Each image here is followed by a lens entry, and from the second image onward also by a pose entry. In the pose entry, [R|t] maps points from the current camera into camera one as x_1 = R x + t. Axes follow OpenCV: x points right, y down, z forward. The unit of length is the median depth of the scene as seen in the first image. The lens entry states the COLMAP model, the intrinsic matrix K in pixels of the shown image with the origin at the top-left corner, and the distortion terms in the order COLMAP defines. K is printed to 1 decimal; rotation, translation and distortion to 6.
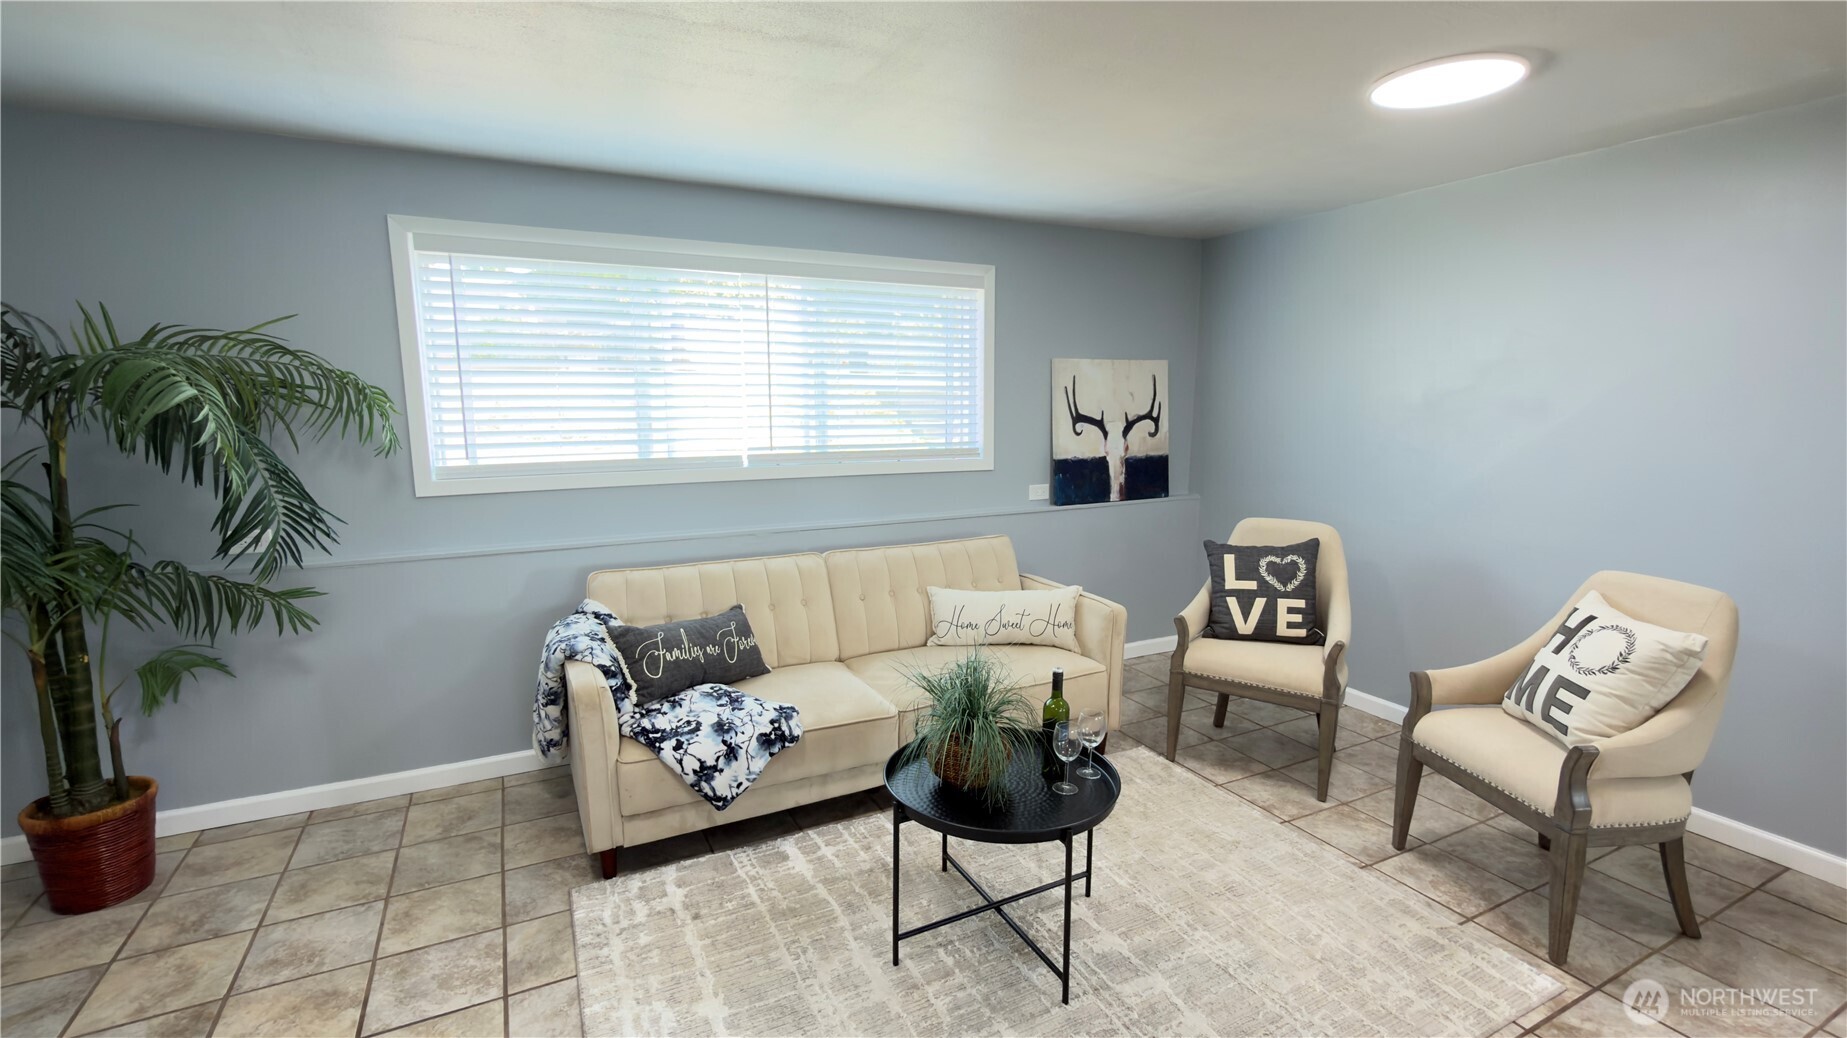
lens RADIAL K [[824.2, 0, 923.6], [0, 824.2, 521.5], [0, 0, 1]] dist [-0.000126, -0.000256]
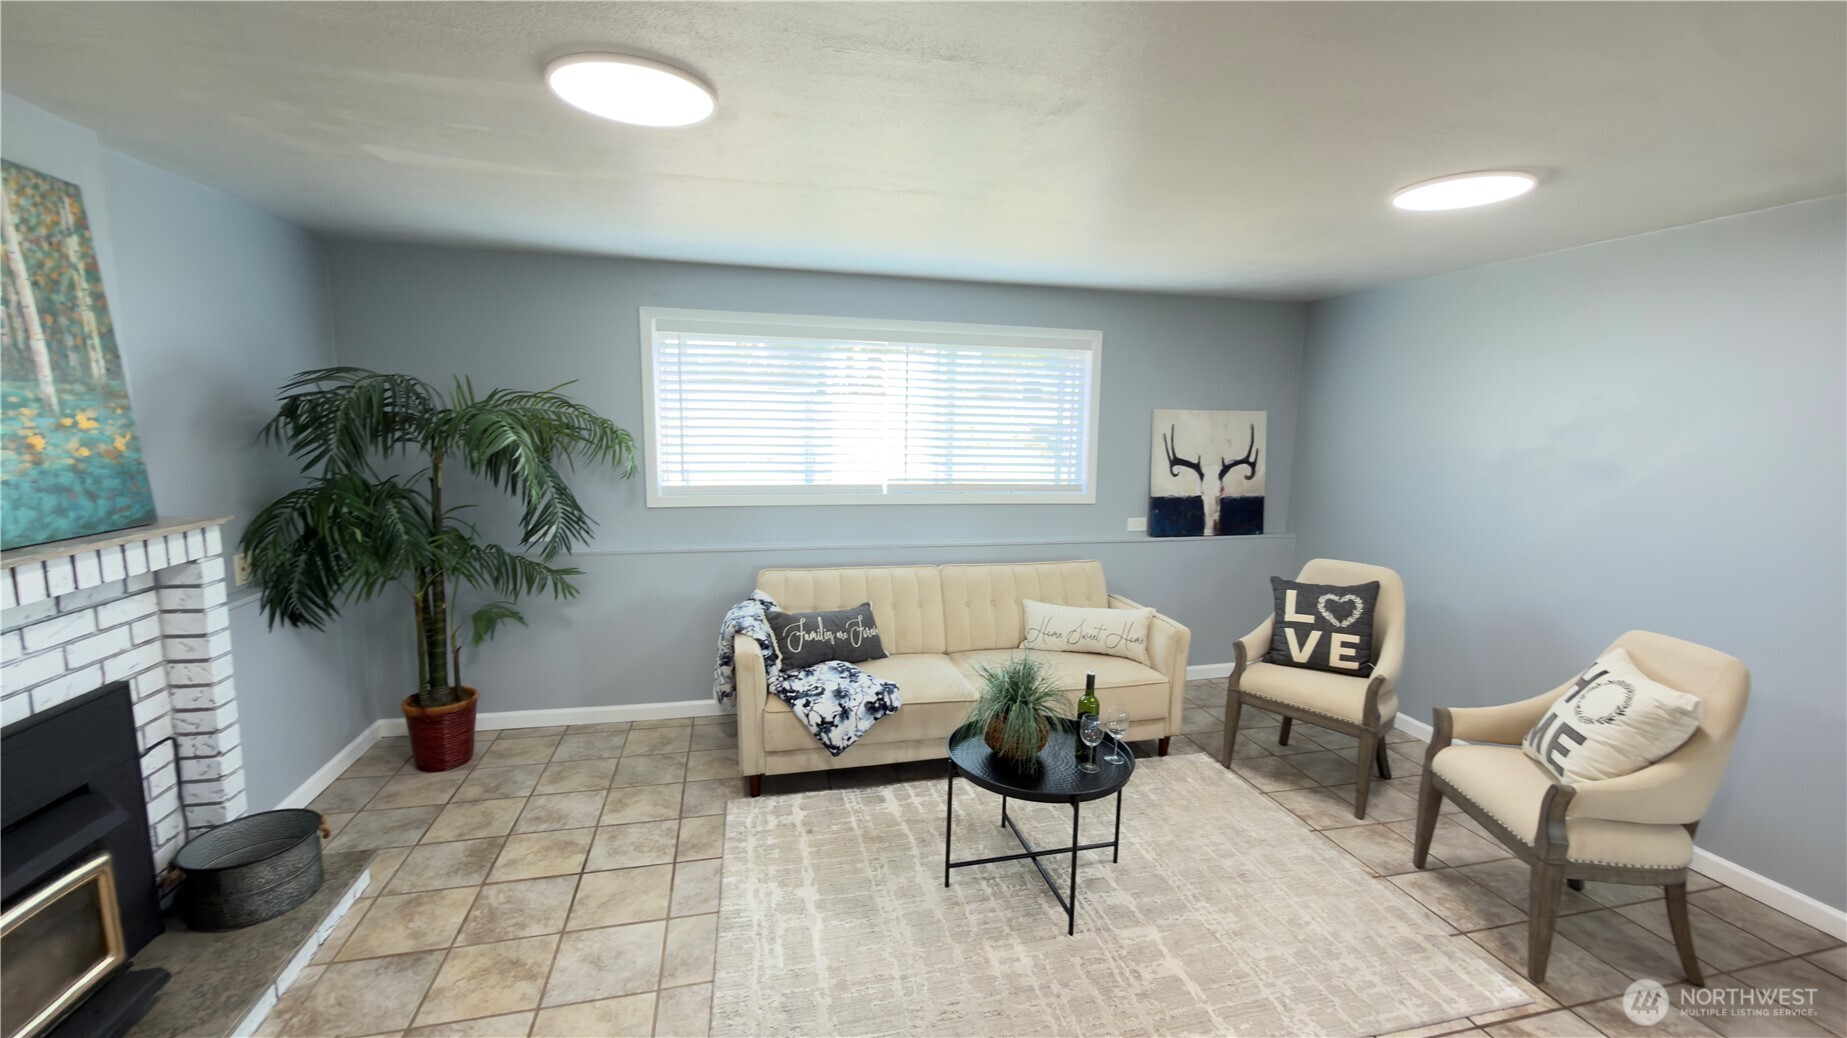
lens RADIAL K [[760.5, 0, 924.0], [0, 760.5, 521.4], [0, 0, 1]] dist [-0.001369, -0.000661]
pose [[0.972880, 0.050224, -0.225792, 0.150072], [-0.054031, 0.998482, -0.010708, -0.020928], [0.224911, 0.022617, 0.974117, -0.166410]]
